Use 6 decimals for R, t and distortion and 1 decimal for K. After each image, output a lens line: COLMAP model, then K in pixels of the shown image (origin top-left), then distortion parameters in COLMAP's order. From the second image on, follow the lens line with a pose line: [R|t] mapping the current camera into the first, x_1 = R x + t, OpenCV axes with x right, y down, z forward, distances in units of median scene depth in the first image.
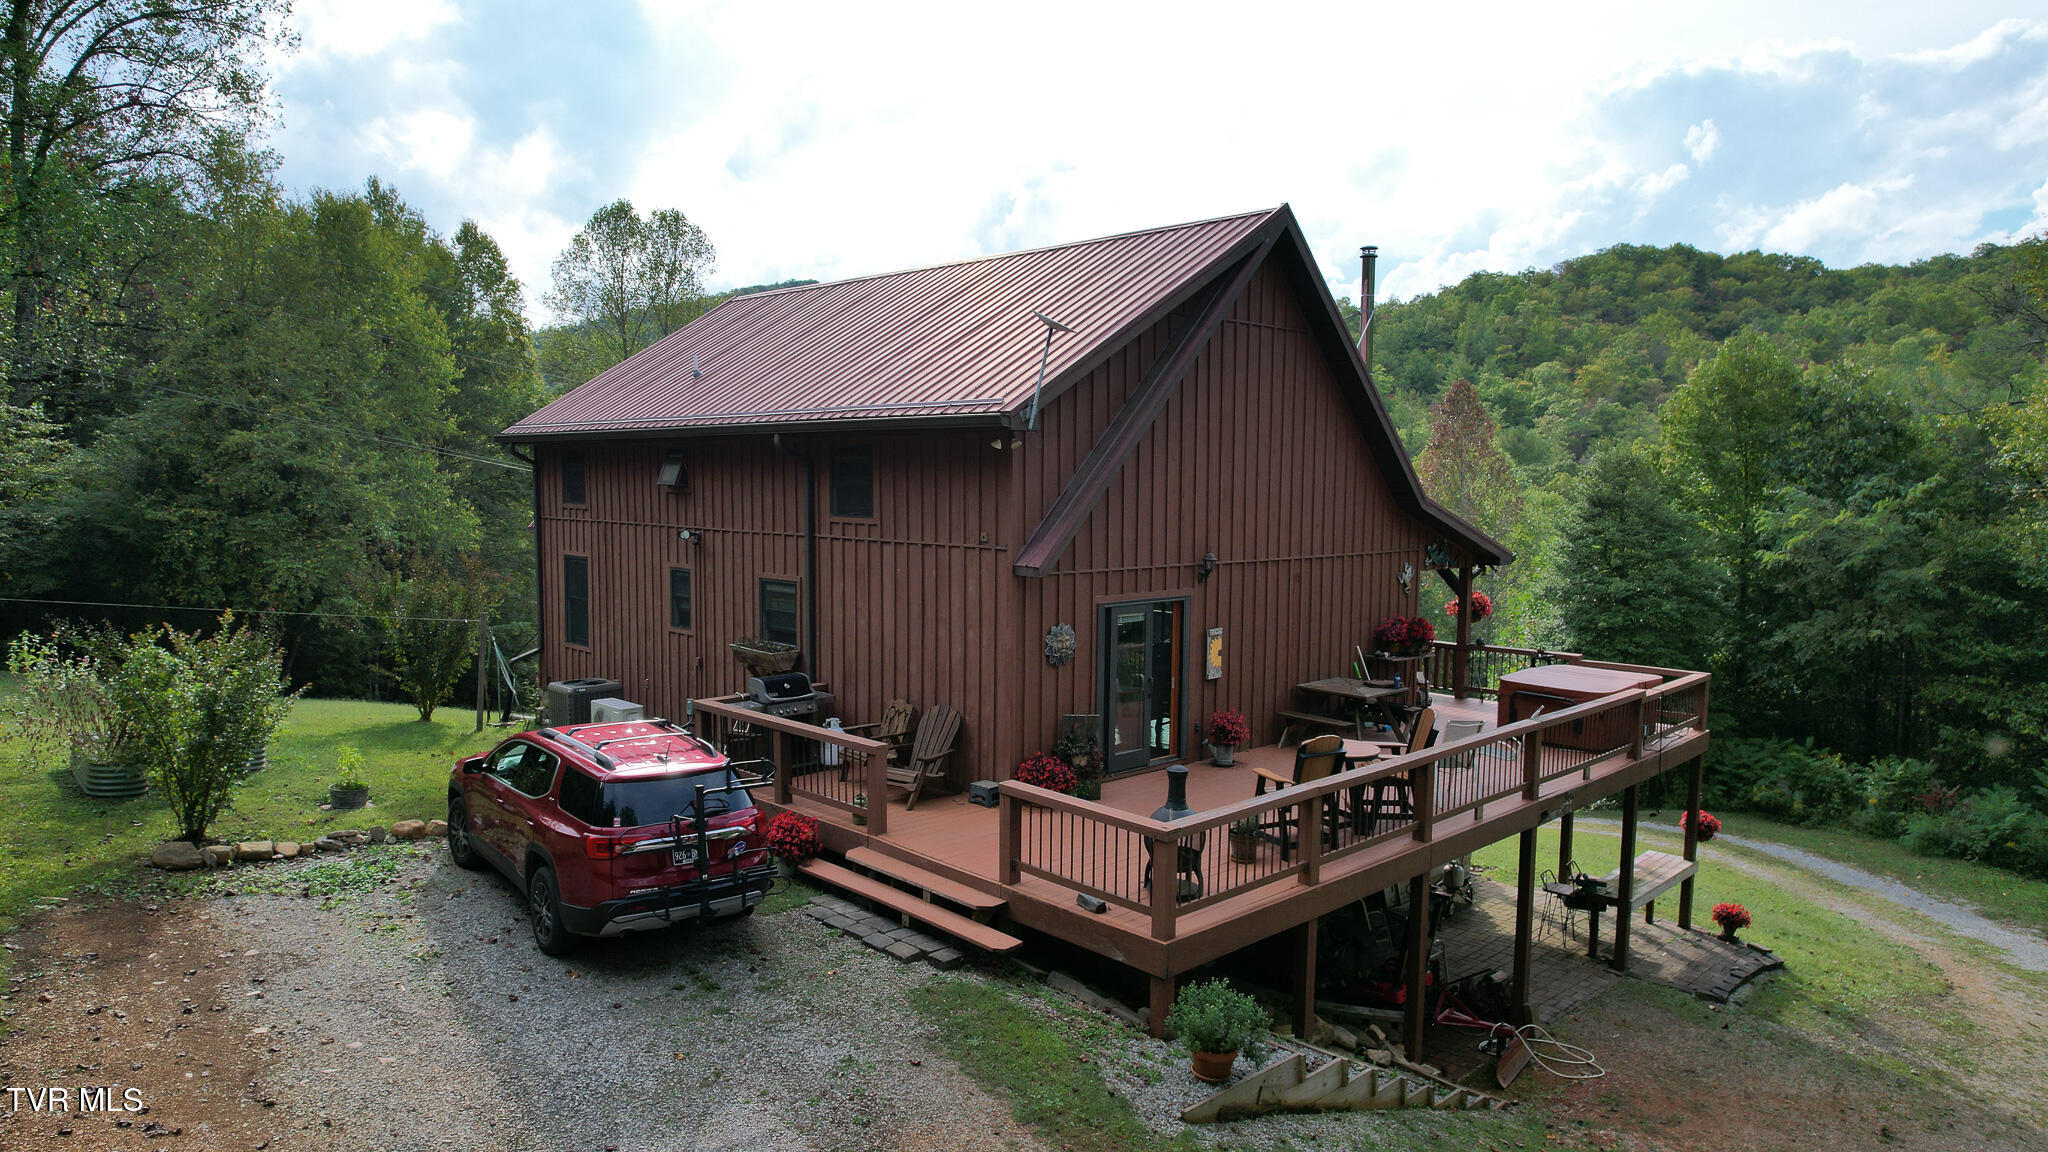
lens RADIAL K [[1312.8, 0, 1026.9], [0, 1312.8, 581.8], [0, 0, 1]] dist [-0.064723, 0.058896]
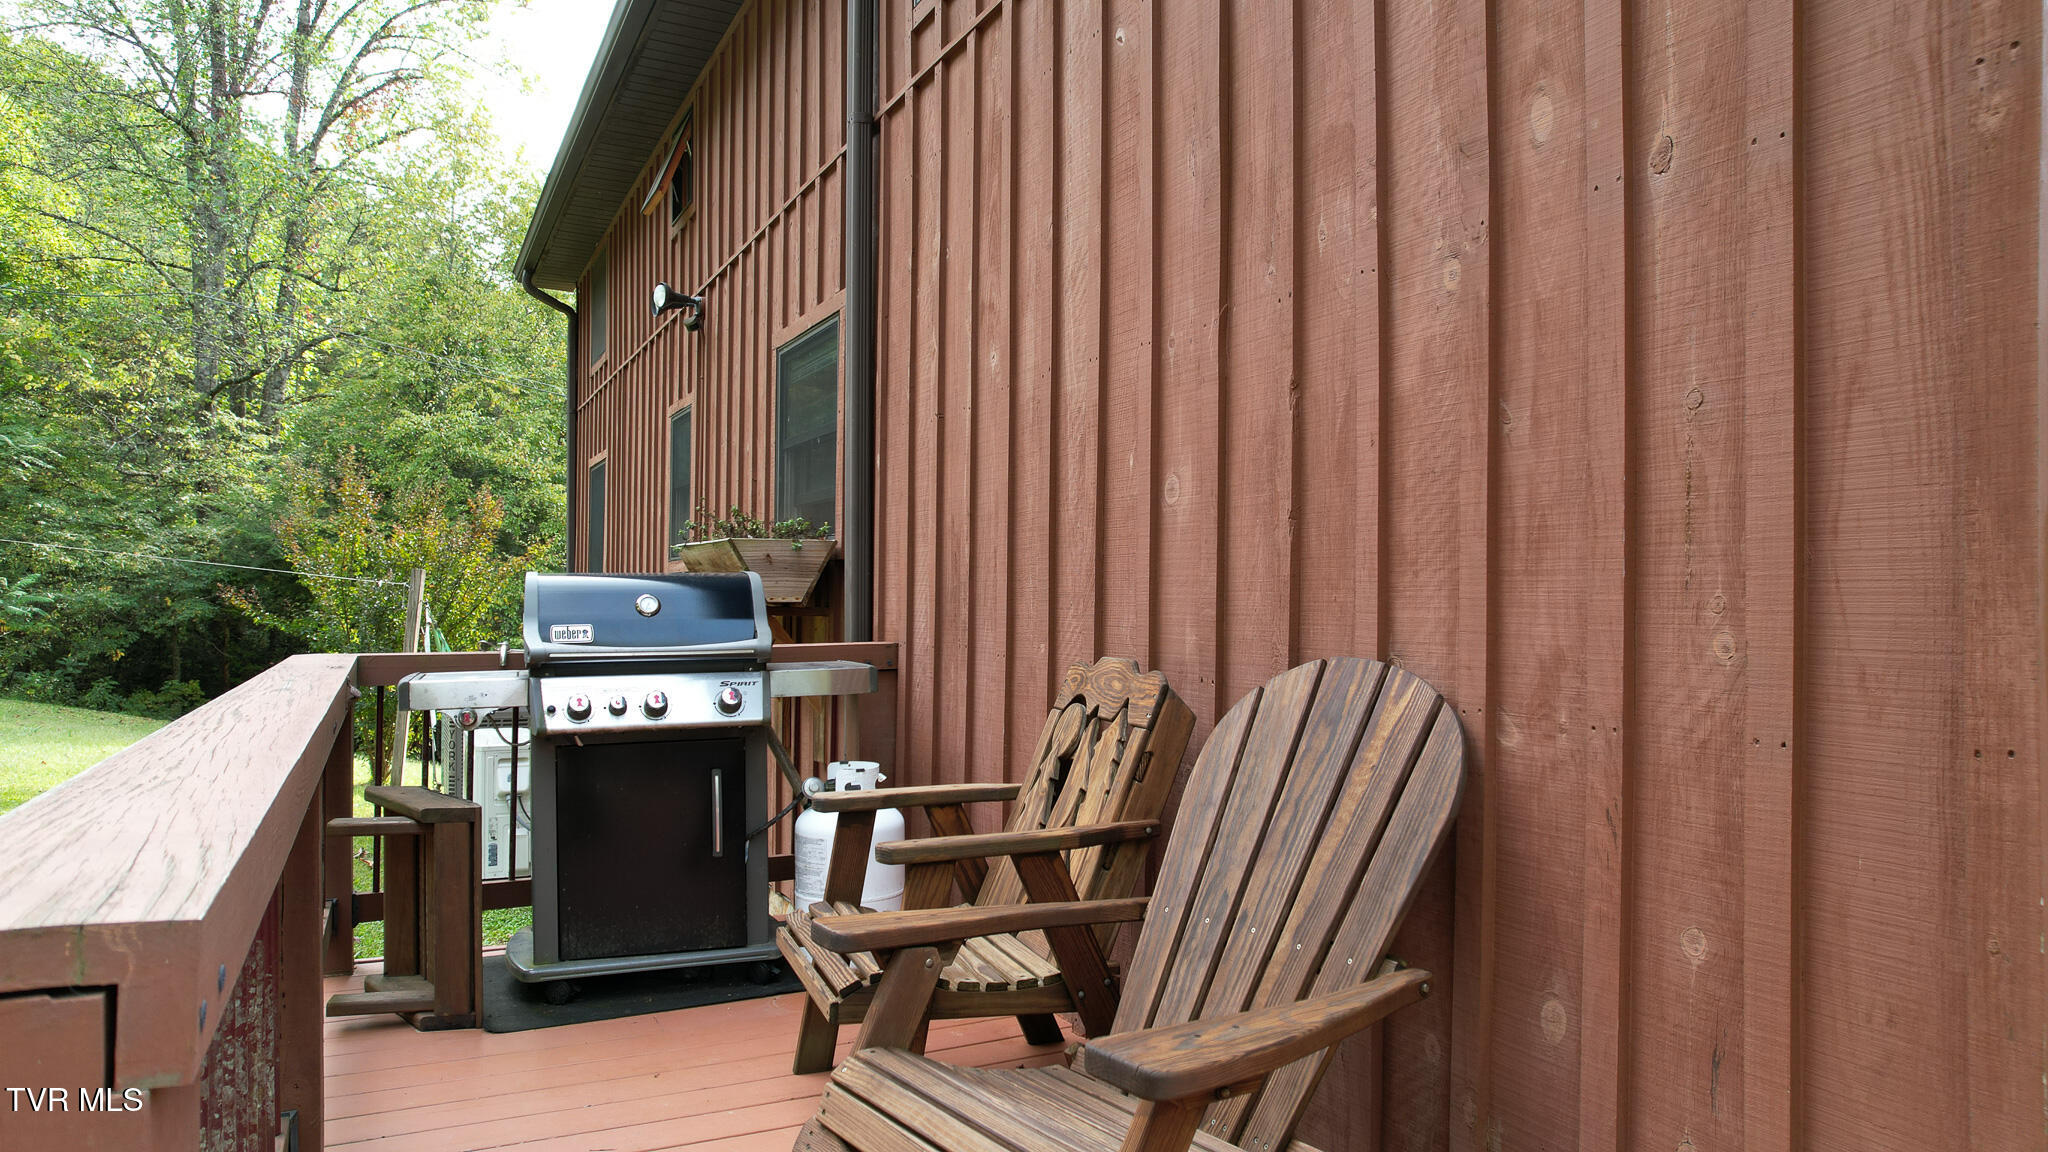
lens RADIAL K [[1314.0, 0, 1024.0], [0, 1314.0, 576.0], [0, 0, 1]] dist [-0.075665, 0.069260]
pose [[0.949650, -0.008546, -0.313197, -0.023801], [-0.024562, 0.994521, -0.101613, 0.046844], [0.312350, 0.104189, 0.944236, 0.392362]]
